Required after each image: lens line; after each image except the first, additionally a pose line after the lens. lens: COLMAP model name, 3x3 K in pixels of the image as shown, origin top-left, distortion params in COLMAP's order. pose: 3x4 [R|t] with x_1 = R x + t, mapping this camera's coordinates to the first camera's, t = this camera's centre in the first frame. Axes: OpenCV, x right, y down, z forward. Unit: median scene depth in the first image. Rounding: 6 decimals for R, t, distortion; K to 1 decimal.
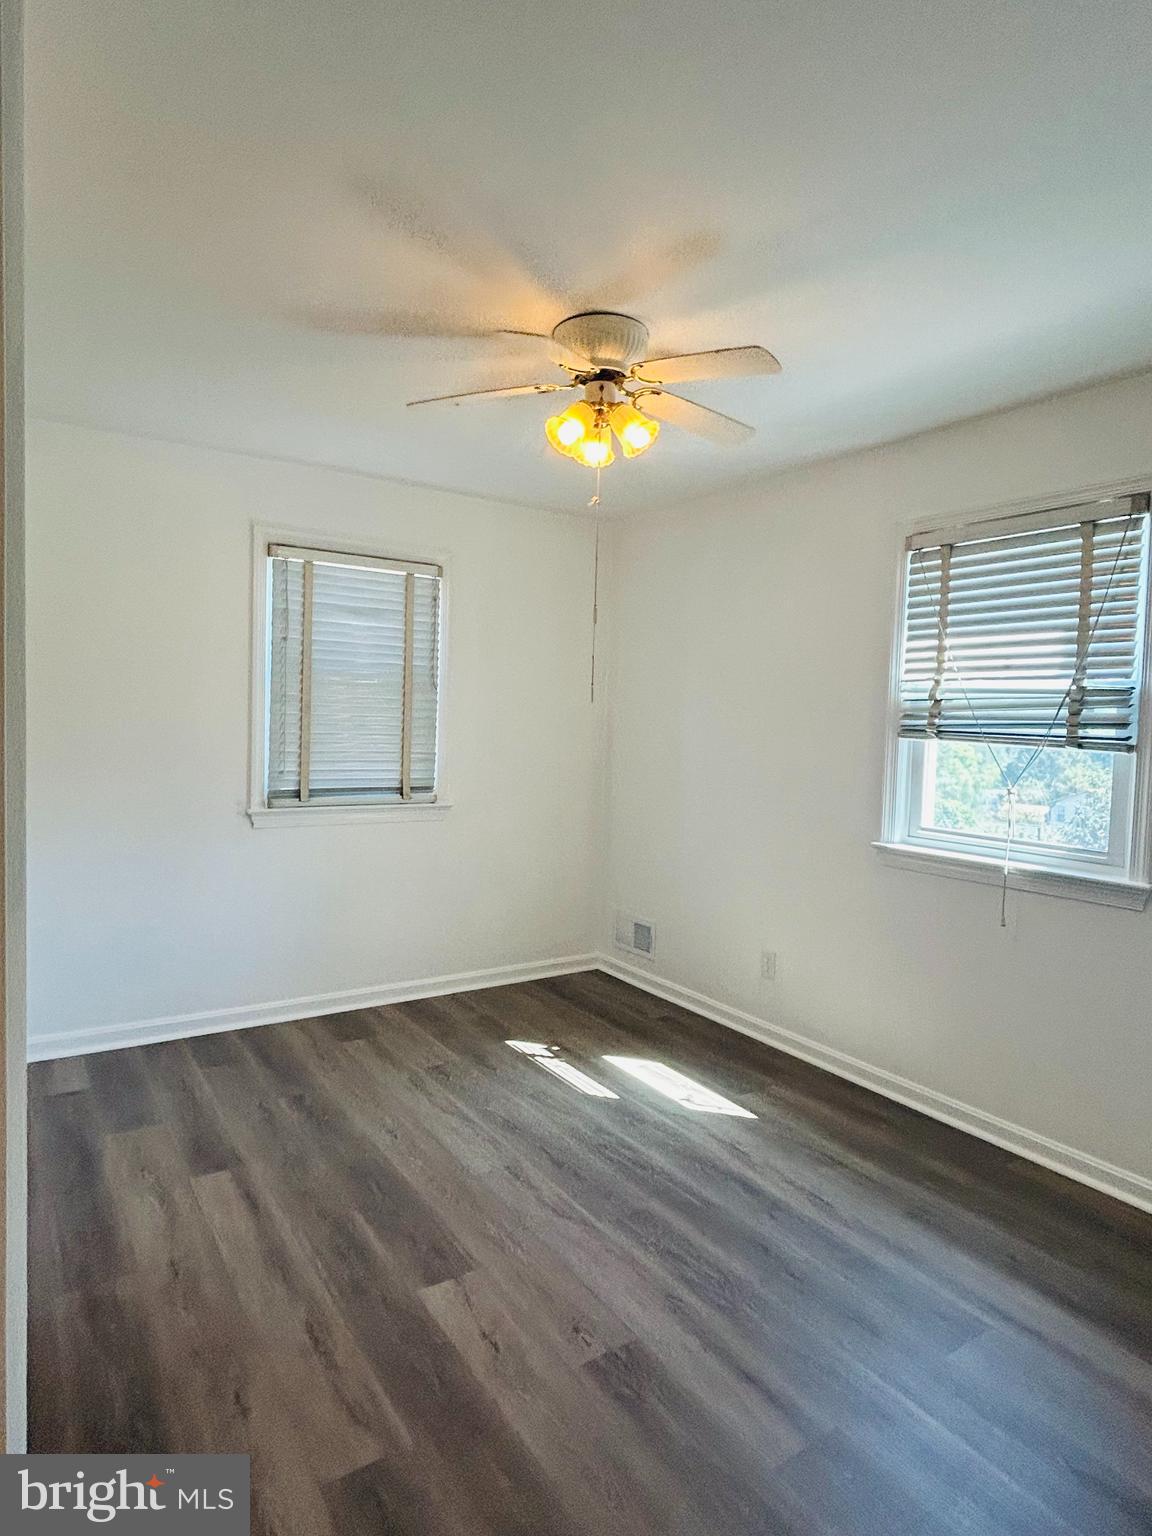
lens RADIAL K [[868.9, 0, 576.0], [0, 868.9, 768.0], [0, 0, 1]] dist [-0.030779, -0.000044]
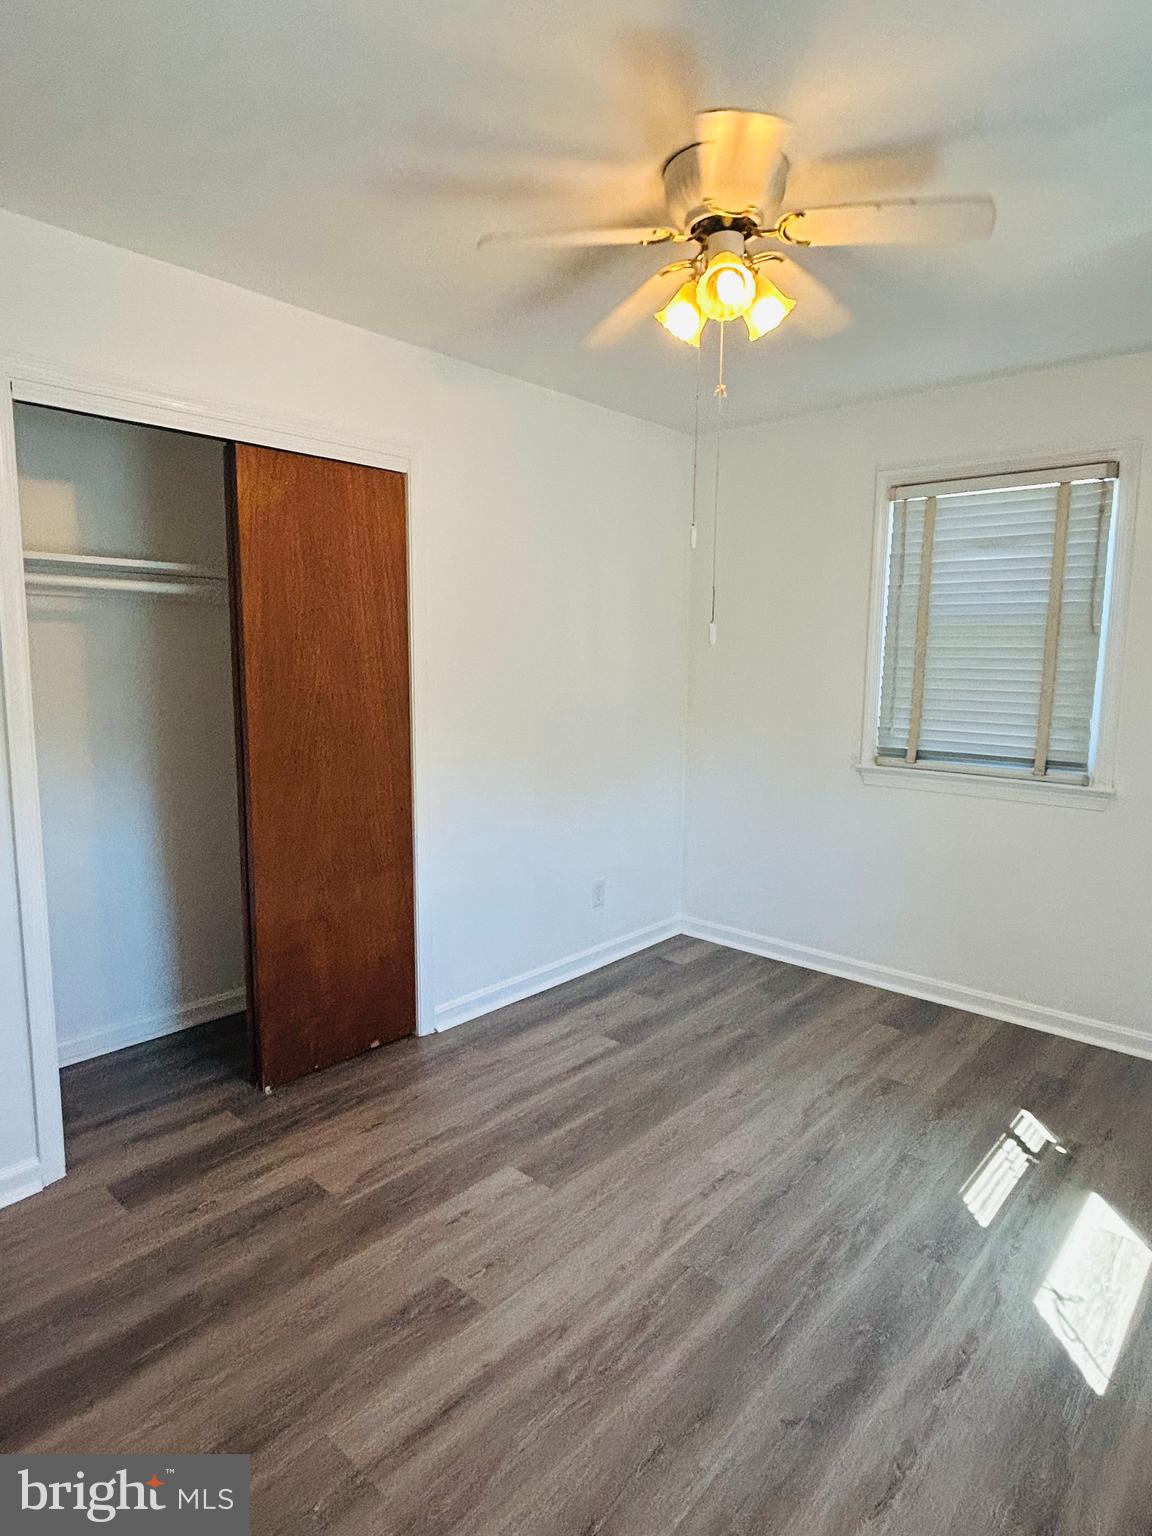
lens RADIAL K [[869.0, 0, 572.9], [0, 869.0, 773.3], [0, 0, 1]] dist [-0.012610, -0.000816]
pose [[0.253176, 0.109291, -0.961227, 0.547344], [-0.062987, 0.993352, 0.096354, -0.018501], [0.965368, 0.036150, 0.258377, 0.466286]]
